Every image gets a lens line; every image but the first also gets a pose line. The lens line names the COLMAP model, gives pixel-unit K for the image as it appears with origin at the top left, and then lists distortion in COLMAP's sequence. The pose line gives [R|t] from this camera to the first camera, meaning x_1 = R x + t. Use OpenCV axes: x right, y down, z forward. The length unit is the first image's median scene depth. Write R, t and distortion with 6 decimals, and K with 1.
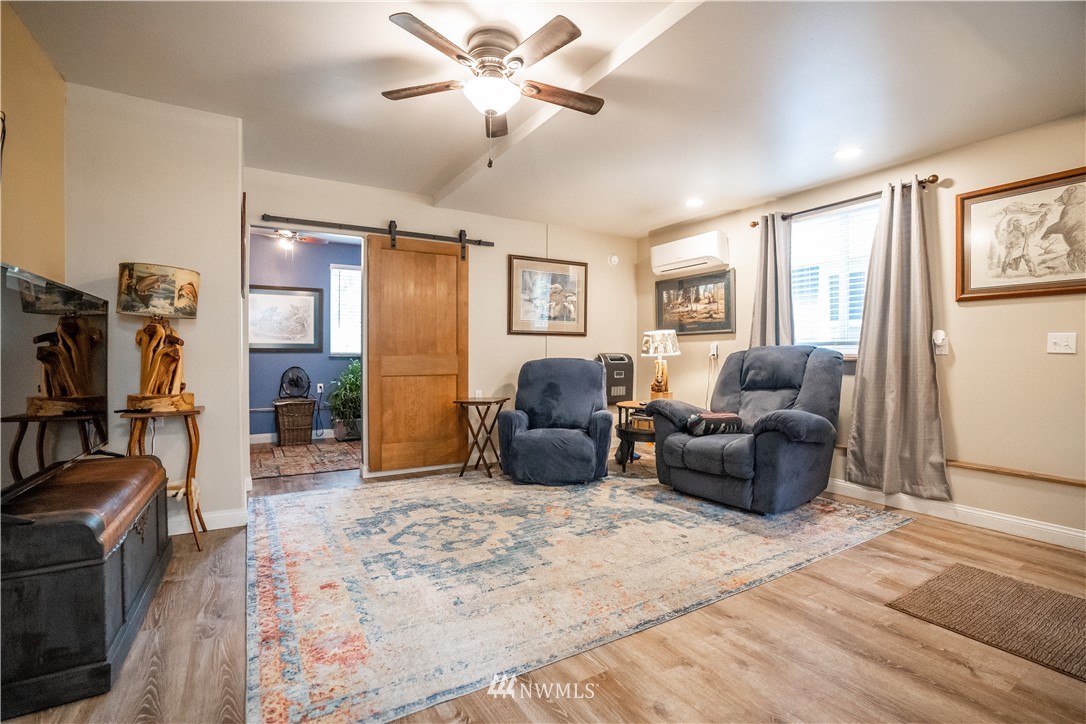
lens RADIAL K [[502.3, 0, 542.7], [0, 502.3, 360.1], [0, 0, 1]] dist [-0.070283, 0.026905]
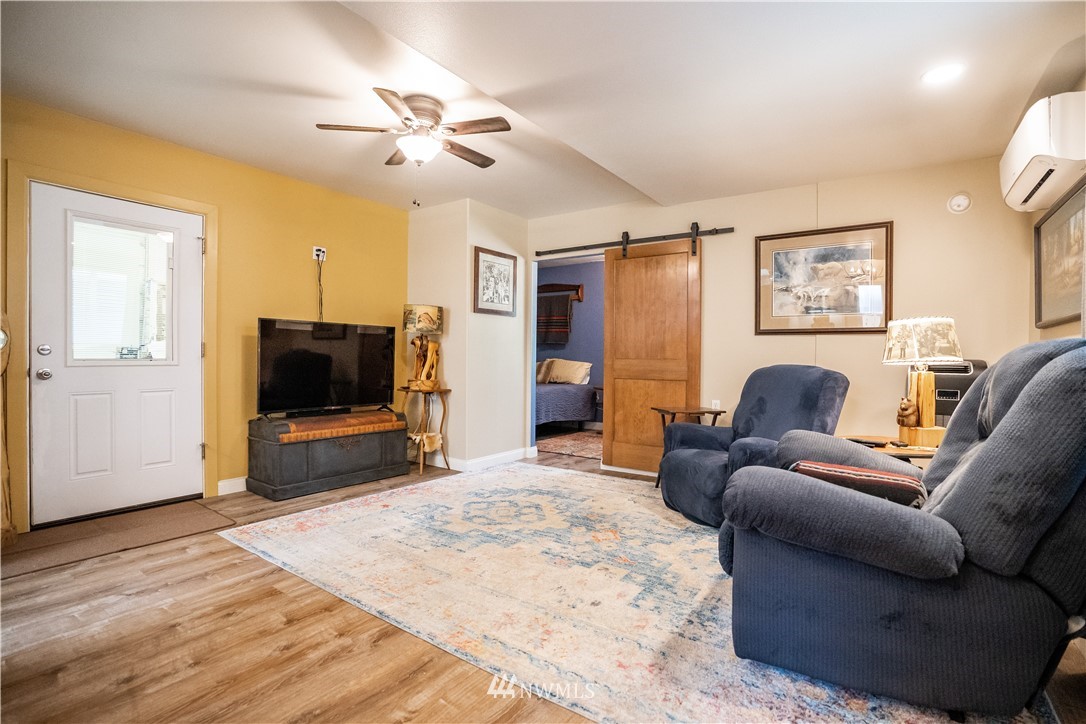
lens RADIAL K [[506.1, 0, 537.8], [0, 506.1, 360.5], [0, 0, 1]] dist [-0.076698, 0.039997]
pose [[0.406566, 0.010716, -0.913559, 0.800346], [-0.020078, 0.999795, 0.002792, -0.007392], [0.913401, 0.017207, 0.406697, 0.529066]]
